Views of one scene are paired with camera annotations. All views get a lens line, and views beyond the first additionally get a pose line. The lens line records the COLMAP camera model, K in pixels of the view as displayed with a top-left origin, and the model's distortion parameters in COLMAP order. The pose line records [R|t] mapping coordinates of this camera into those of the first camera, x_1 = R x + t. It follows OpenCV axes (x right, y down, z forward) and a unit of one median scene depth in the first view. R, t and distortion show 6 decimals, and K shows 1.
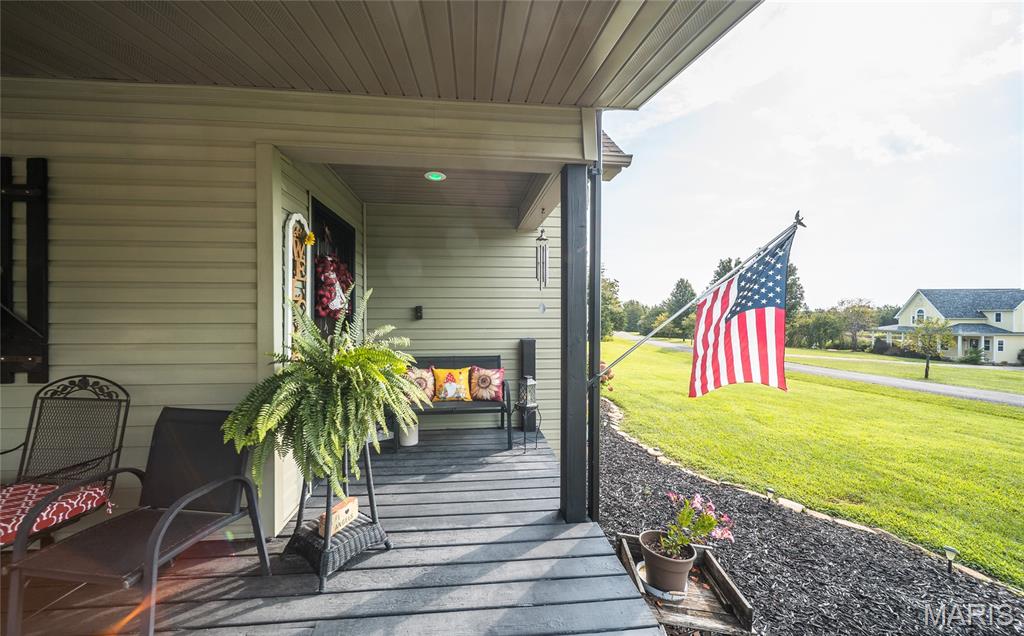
lens RADIAL K [[368.9, 0, 513.7], [0, 368.9, 316.4], [0, 0, 1]] dist [-0.007140, -0.000106]
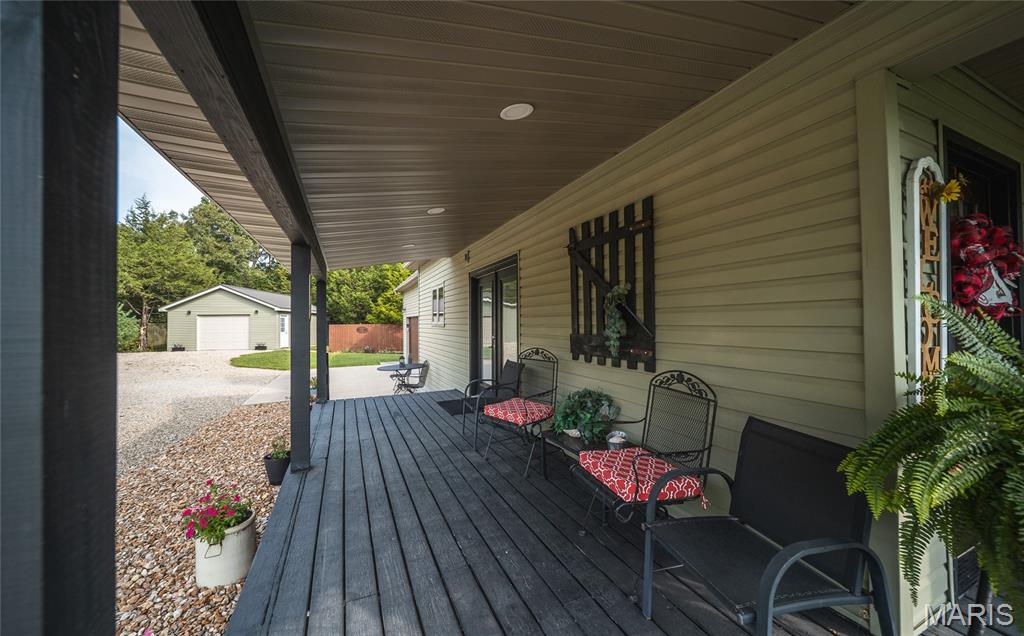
lens RADIAL K [[368.9, 0, 505.9], [0, 368.9, 316.8], [0, 0, 1]] dist [-0.007140, -0.000106]
pose [[0.321726, -0.015601, -0.946704, -0.261968], [0.002242, 0.999874, -0.015716, 0.009659], [0.946830, 0.002933, 0.321721, 0.114247]]
